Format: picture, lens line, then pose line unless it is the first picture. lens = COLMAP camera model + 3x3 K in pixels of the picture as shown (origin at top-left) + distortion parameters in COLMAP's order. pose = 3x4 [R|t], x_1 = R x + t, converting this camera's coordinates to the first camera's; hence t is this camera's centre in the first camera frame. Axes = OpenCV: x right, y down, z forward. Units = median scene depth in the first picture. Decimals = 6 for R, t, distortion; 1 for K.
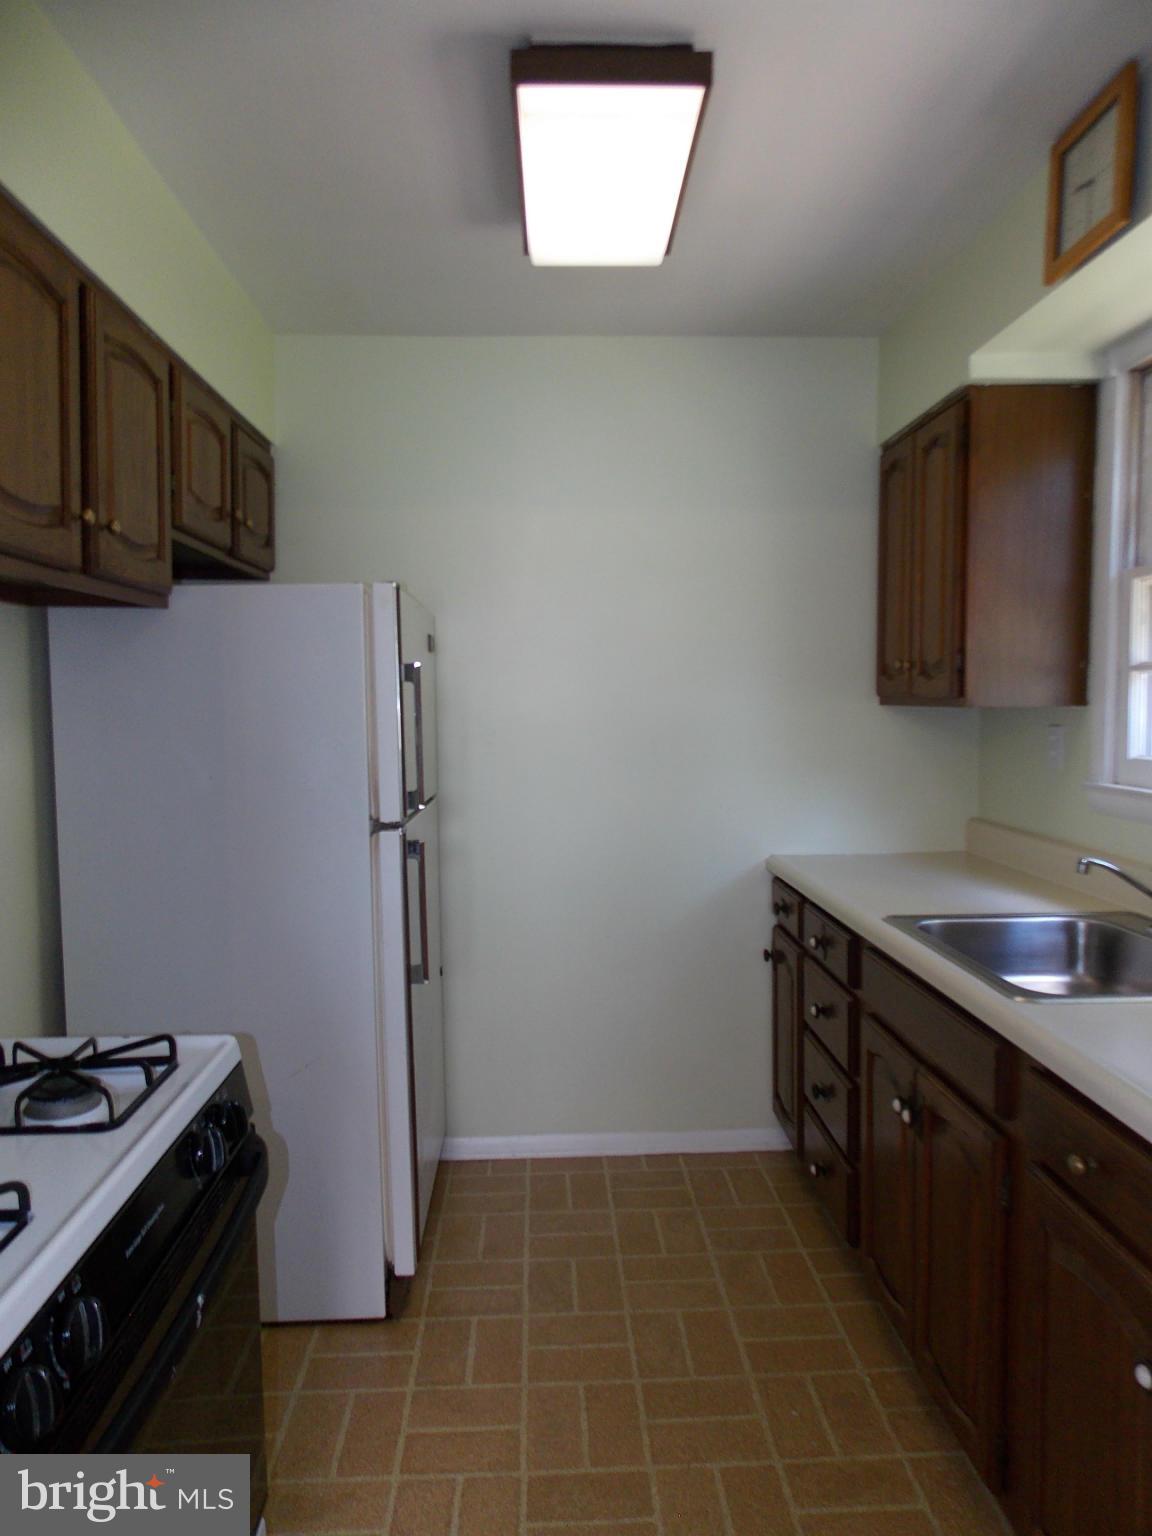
lens RADIAL K [[1009.7, 0, 572.3], [0, 1009.7, 765.1], [0, 0, 1]] dist [0.007086, -0.001104]
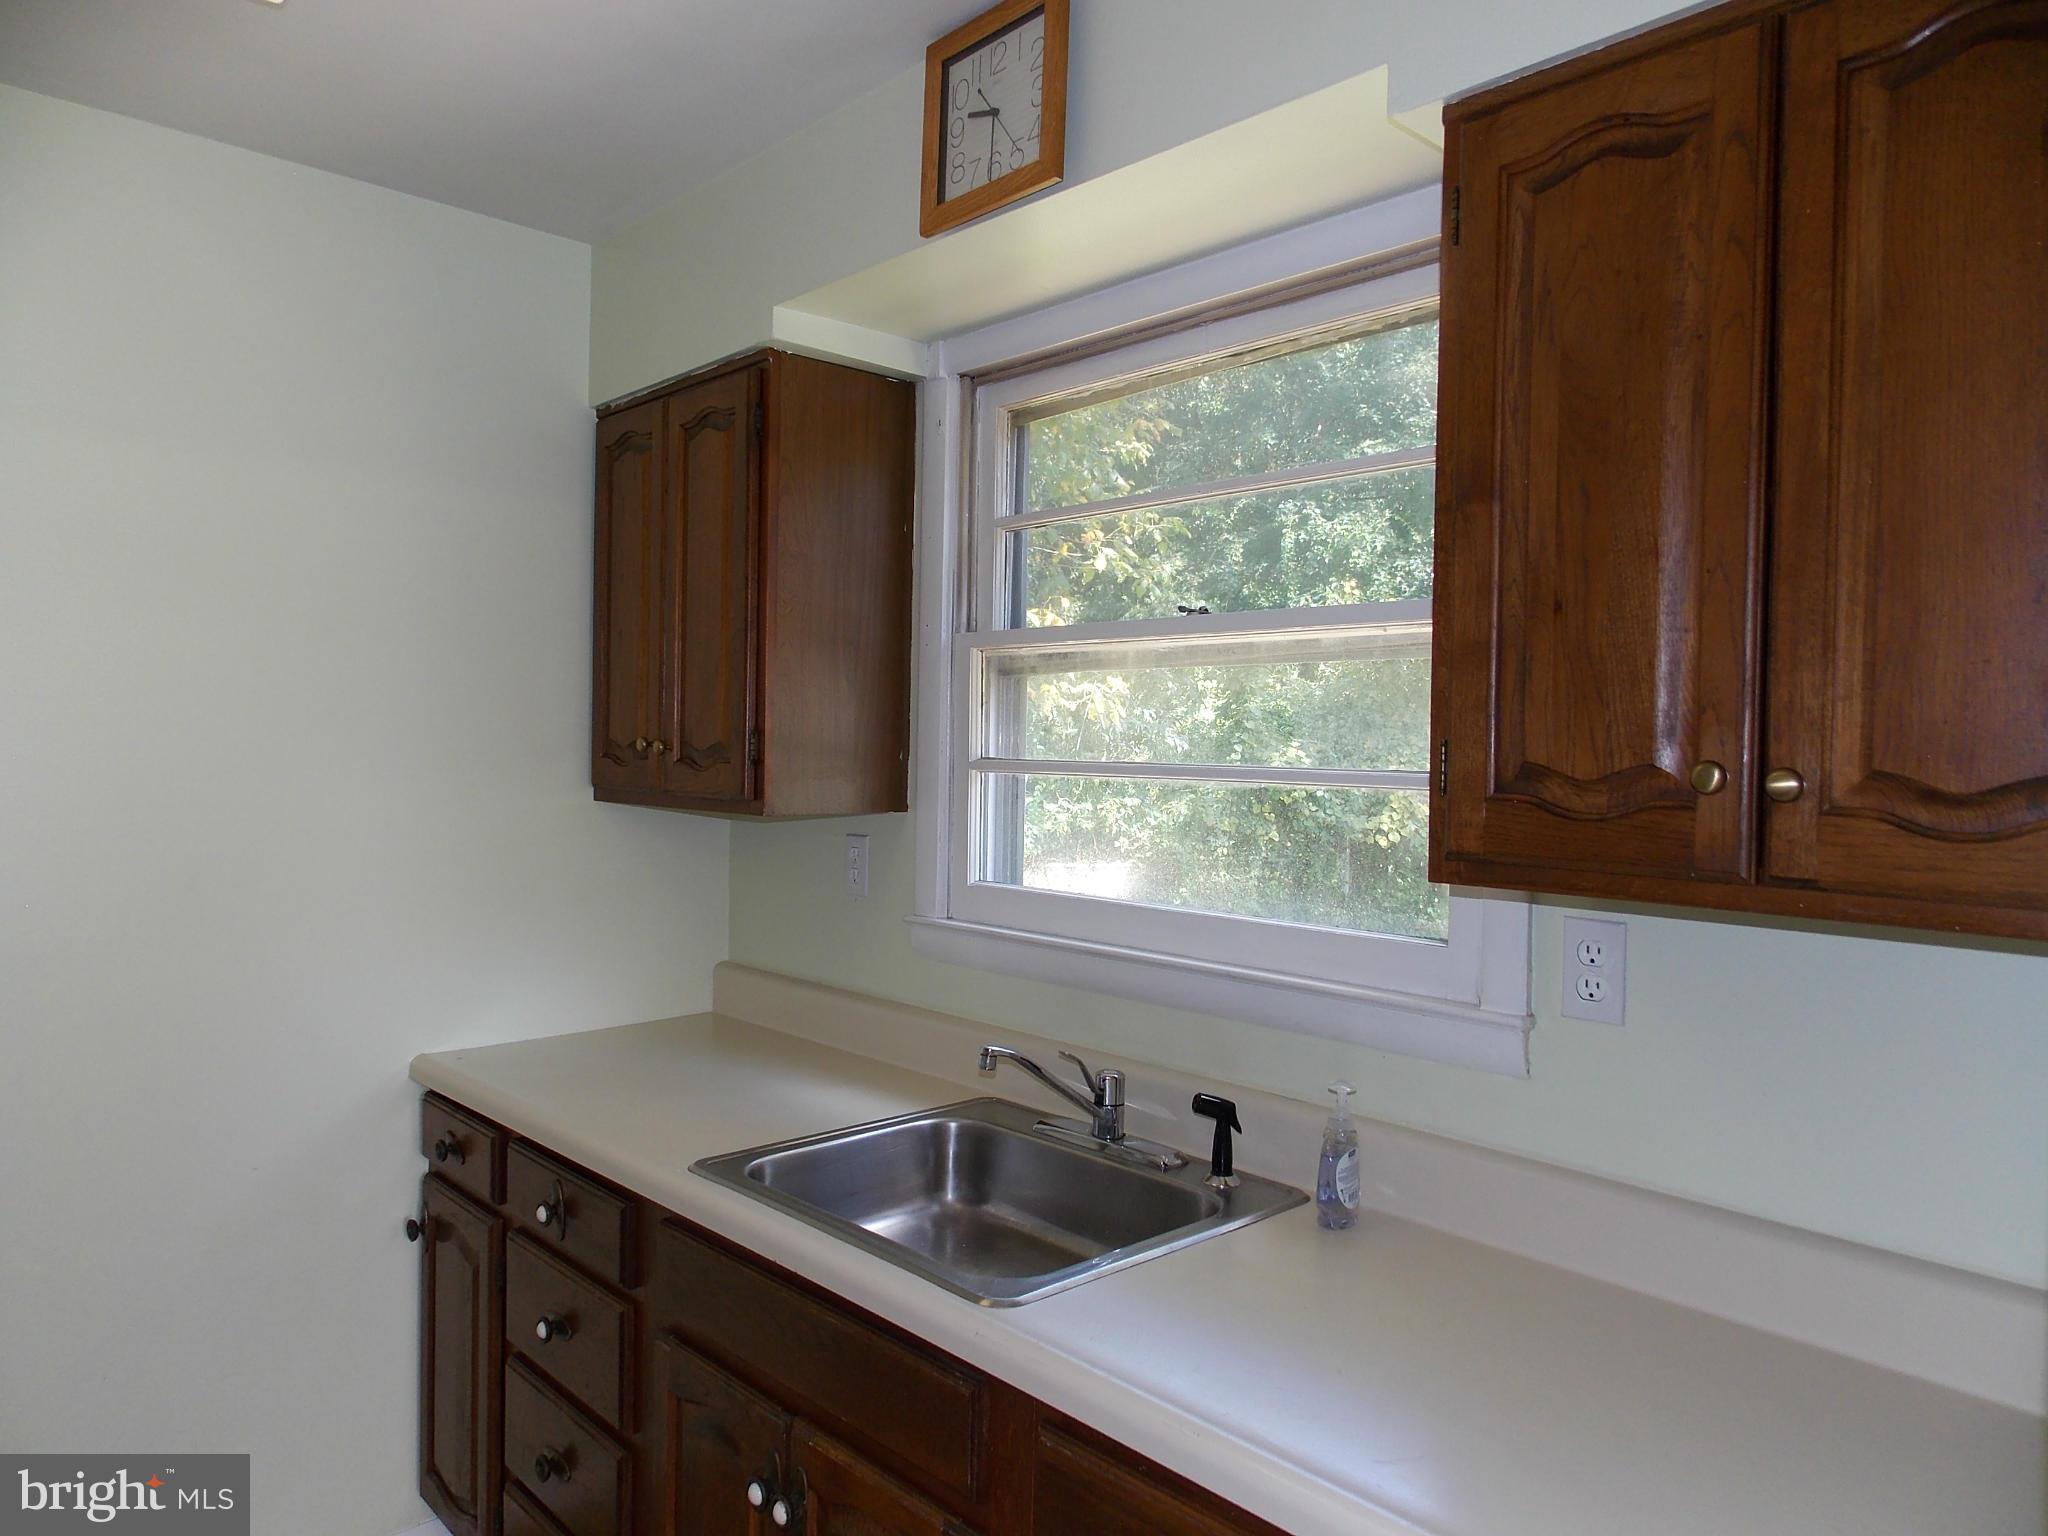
lens RADIAL K [[1346.2, 0, 1036.4], [0, 1346.2, 772.5], [0, 0, 1]] dist [0.007086, -0.001104]
pose [[0.748682, 0.013032, 0.662802, -0.071404], [0.020216, 0.998893, -0.042476, -0.043568], [-0.662622, 0.045200, 0.747589, 0.200411]]
